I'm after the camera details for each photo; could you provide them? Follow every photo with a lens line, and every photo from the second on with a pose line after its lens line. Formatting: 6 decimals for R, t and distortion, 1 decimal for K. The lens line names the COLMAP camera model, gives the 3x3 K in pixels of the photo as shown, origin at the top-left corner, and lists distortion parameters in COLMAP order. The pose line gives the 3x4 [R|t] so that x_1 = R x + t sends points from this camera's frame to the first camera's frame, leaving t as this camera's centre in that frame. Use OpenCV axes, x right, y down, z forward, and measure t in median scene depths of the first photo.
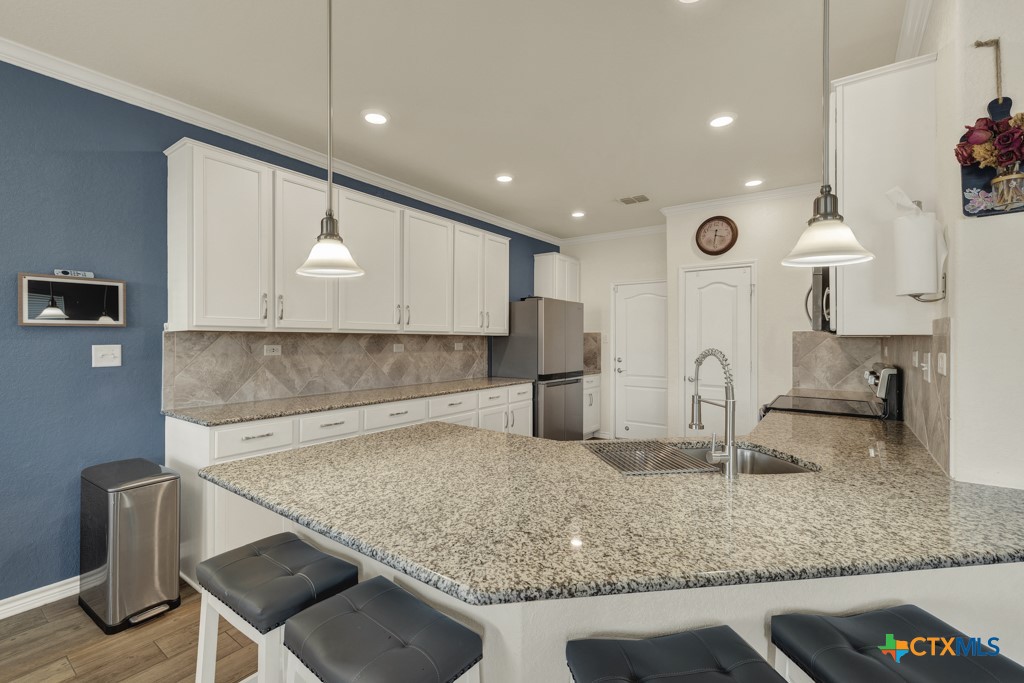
lens RADIAL K [[445.1, 0, 511.0], [0, 445.1, 338.3], [0, 0, 1]] dist [-0.002334, -0.000449]
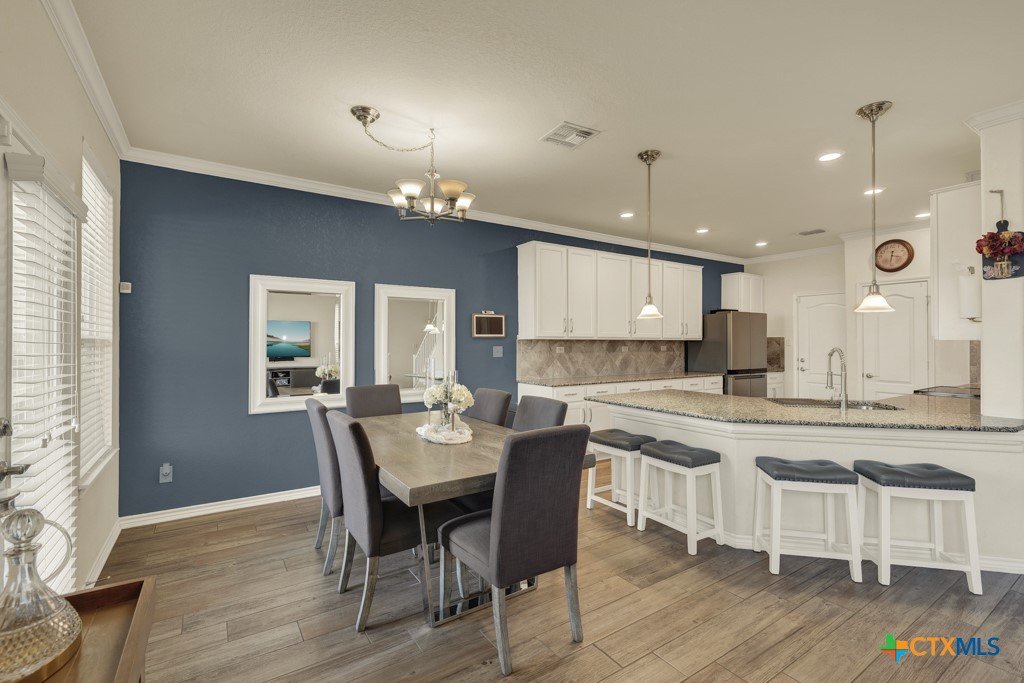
lens RADIAL K [[445.1, 0, 508.8], [0, 445.1, 340.1], [0, 0, 1]] dist [-0.002334, -0.000449]
pose [[0.932064, -0.004511, -0.362265, -0.075828], [0.003163, 0.999986, -0.004313, -0.003014], [0.362279, 0.002875, 0.932065, -0.538692]]
